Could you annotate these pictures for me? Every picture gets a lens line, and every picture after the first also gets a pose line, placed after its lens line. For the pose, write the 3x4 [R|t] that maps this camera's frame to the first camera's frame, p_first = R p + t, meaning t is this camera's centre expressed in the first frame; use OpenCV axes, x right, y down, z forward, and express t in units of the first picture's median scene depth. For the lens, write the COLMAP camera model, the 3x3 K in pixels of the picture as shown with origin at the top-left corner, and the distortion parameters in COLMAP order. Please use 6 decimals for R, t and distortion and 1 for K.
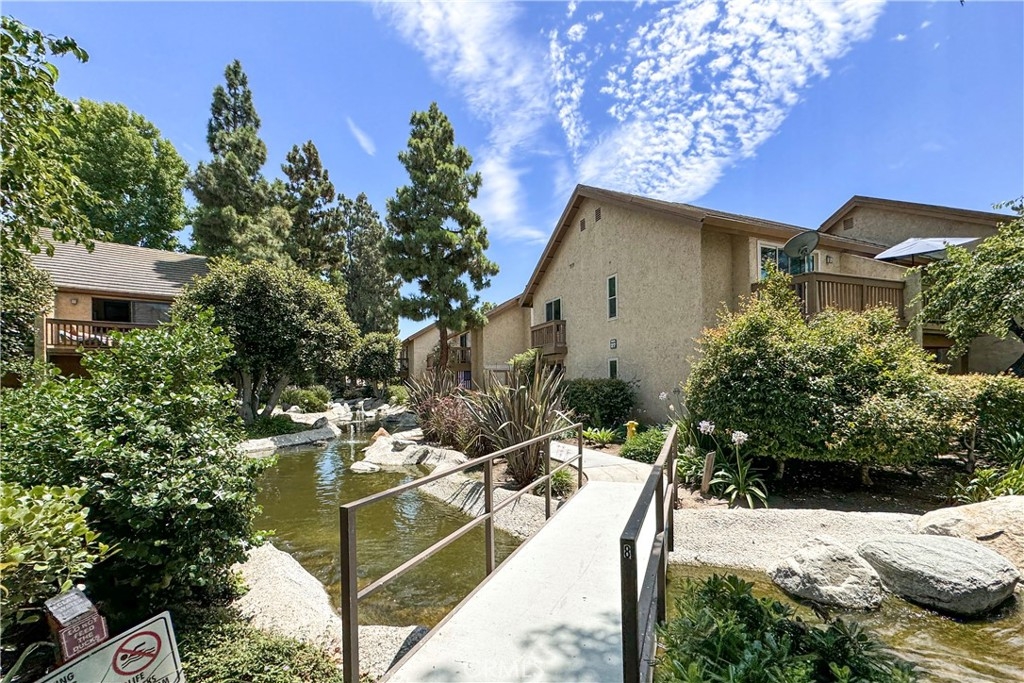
lens RADIAL K [[416.7, 0, 510.4], [0, 416.7, 351.2], [0, 0, 1]] dist [0.001135, -0.000194]
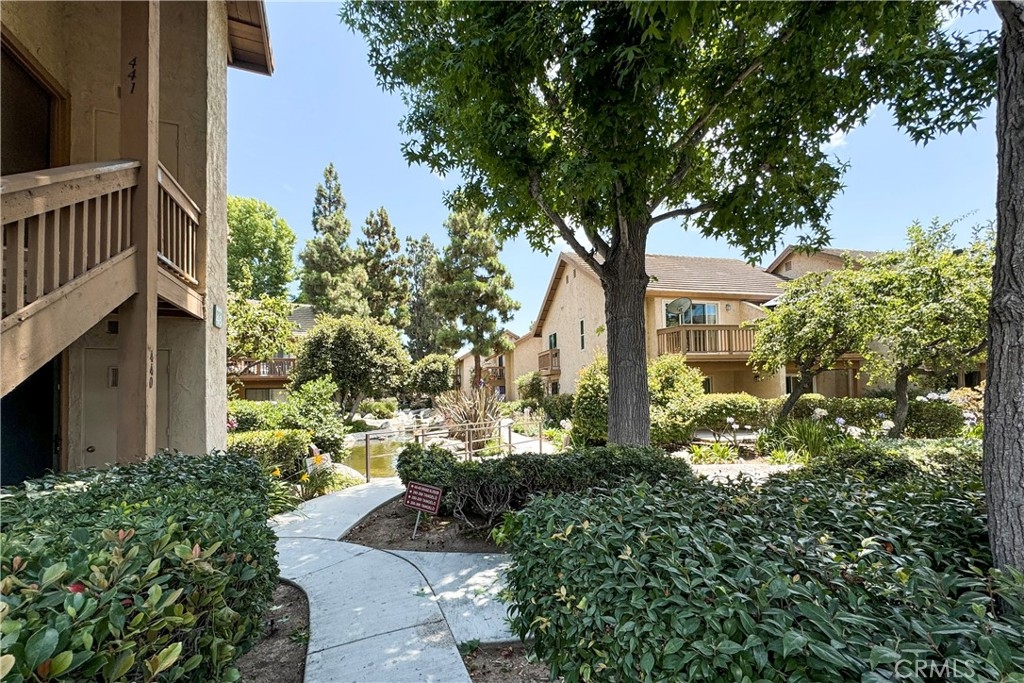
lens RADIAL K [[416.7, 0, 516.5], [0, 416.7, 339.1], [0, 0, 1]] dist [0.001135, -0.000194]
pose [[0.988607, -0.024309, -0.148541, 0.152495], [0.016282, 0.998353, -0.055017, -0.027499], [0.149634, 0.051972, 0.987375, -0.259544]]
